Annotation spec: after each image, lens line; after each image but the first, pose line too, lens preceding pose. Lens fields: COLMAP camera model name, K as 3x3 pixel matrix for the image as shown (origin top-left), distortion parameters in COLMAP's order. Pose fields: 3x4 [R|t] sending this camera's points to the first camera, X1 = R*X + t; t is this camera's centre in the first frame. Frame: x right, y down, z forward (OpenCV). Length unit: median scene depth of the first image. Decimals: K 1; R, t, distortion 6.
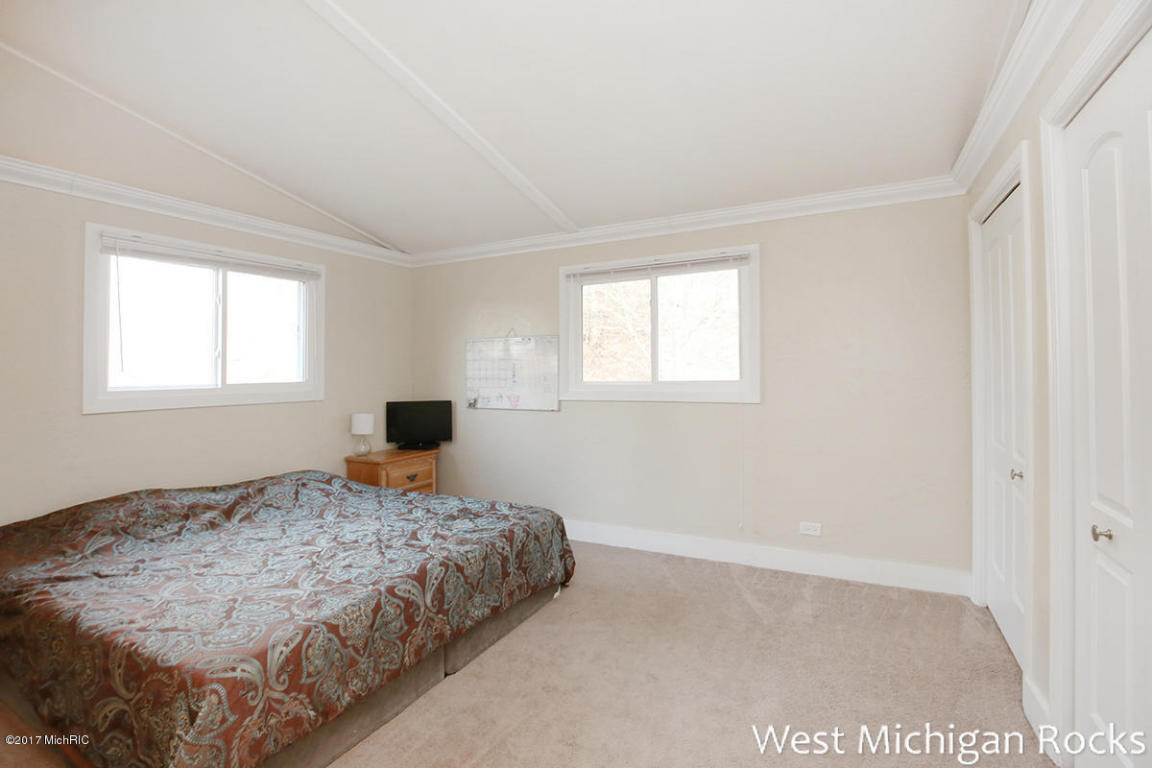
lens RADIAL K [[554.1, 0, 574.6], [0, 554.1, 364.7], [0, 0, 1]] dist [-0.034991, 0.000916]
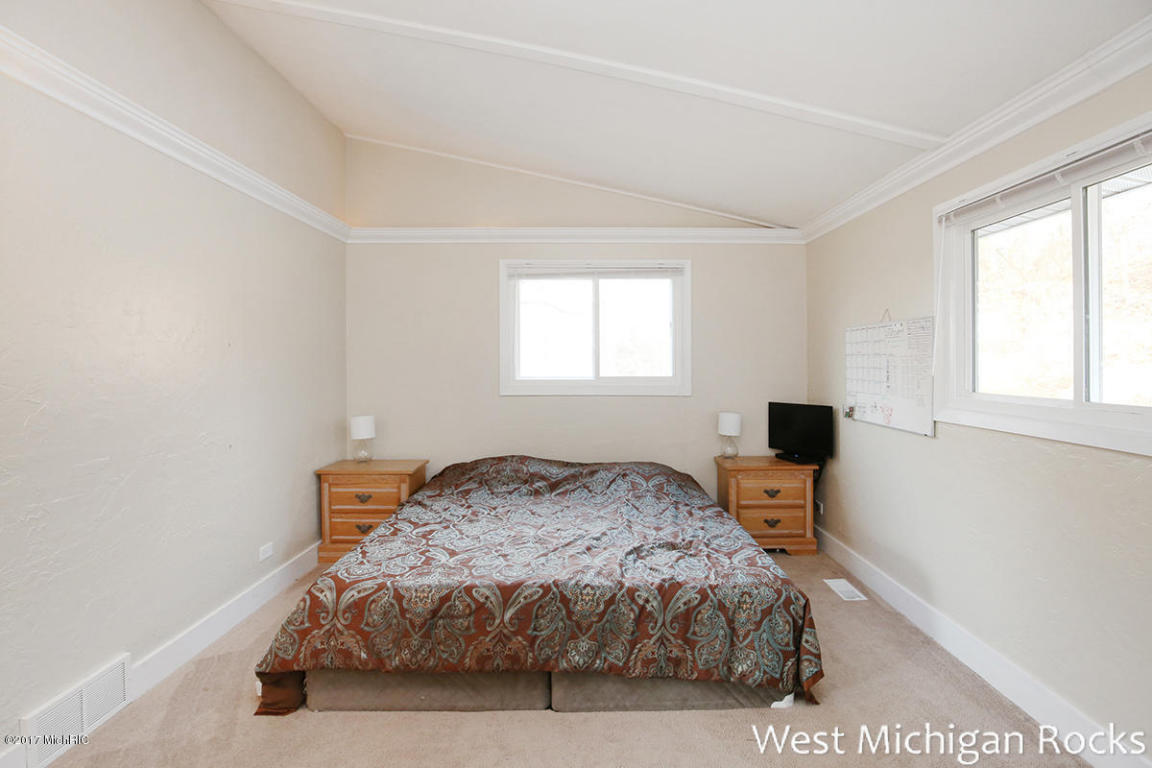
lens RADIAL K [[554.1, 0, 574.6], [0, 554.1, 364.7], [0, 0, 1]] dist [-0.034991, 0.000916]
pose [[0.457065, 0.018015, -0.889251, 0.593640], [0.004874, 0.999729, 0.022759, -0.026799], [0.889420, -0.014736, 0.456853, 0.635005]]
